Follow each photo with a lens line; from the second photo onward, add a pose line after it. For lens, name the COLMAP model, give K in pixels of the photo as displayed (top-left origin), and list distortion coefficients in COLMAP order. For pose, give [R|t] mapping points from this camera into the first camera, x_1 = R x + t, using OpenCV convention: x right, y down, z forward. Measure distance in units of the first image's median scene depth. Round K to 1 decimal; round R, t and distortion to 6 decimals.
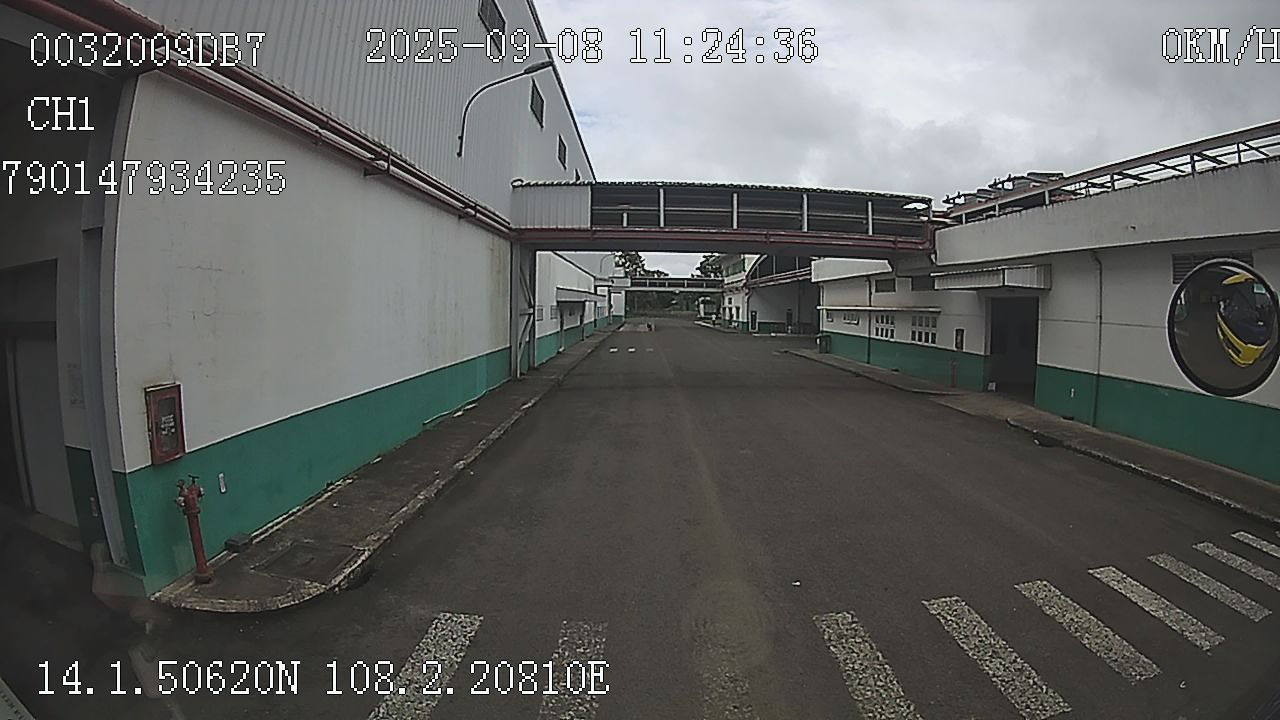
lens RADIAL K [[735.0, 0, 640.0], [0, 735.0, 360.0], [0, 0, 1]] dist [-0.337815, 0.095523]
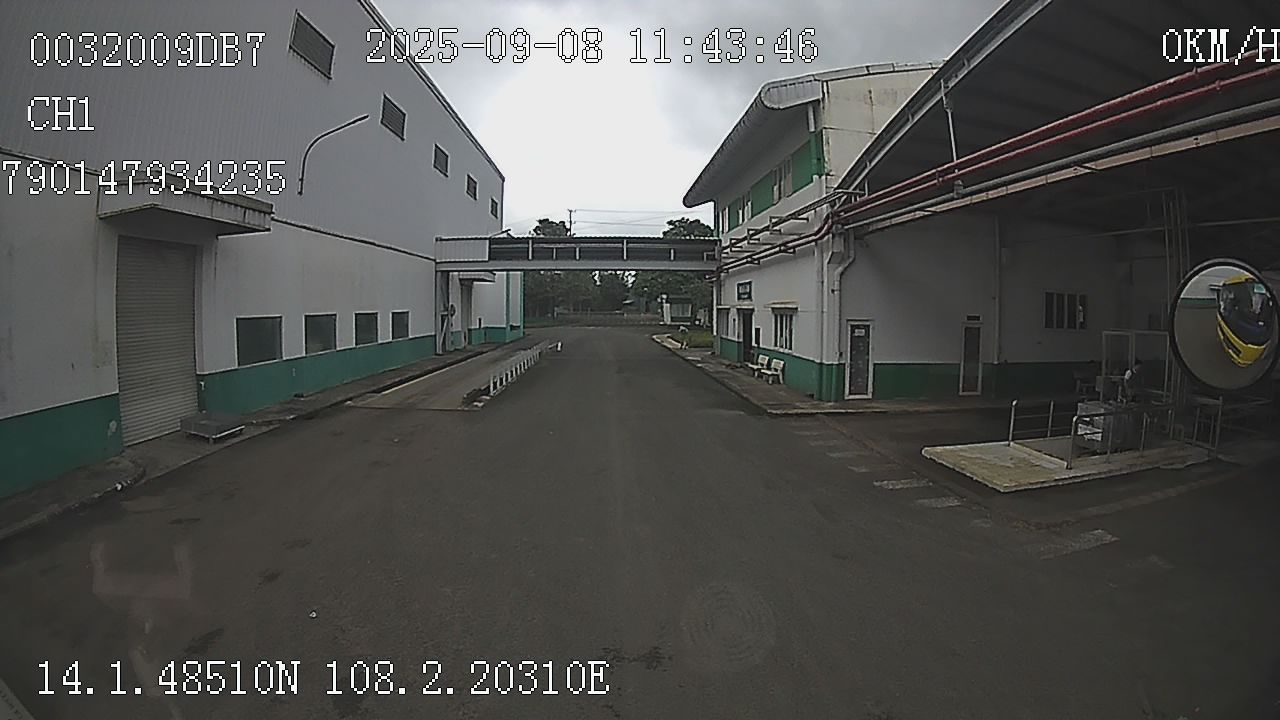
lens RADIAL K [[735.0, 0, 640.0], [0, 735.0, 360.0], [0, 0, 1]] dist [-0.337815, 0.095523]
pose [[0.998859, -0.009544, 0.046792, 0.054702], [0.009635, 0.999952, -0.001721, -0.046858], [-0.046773, 0.002169, 0.998903, 0.644080]]
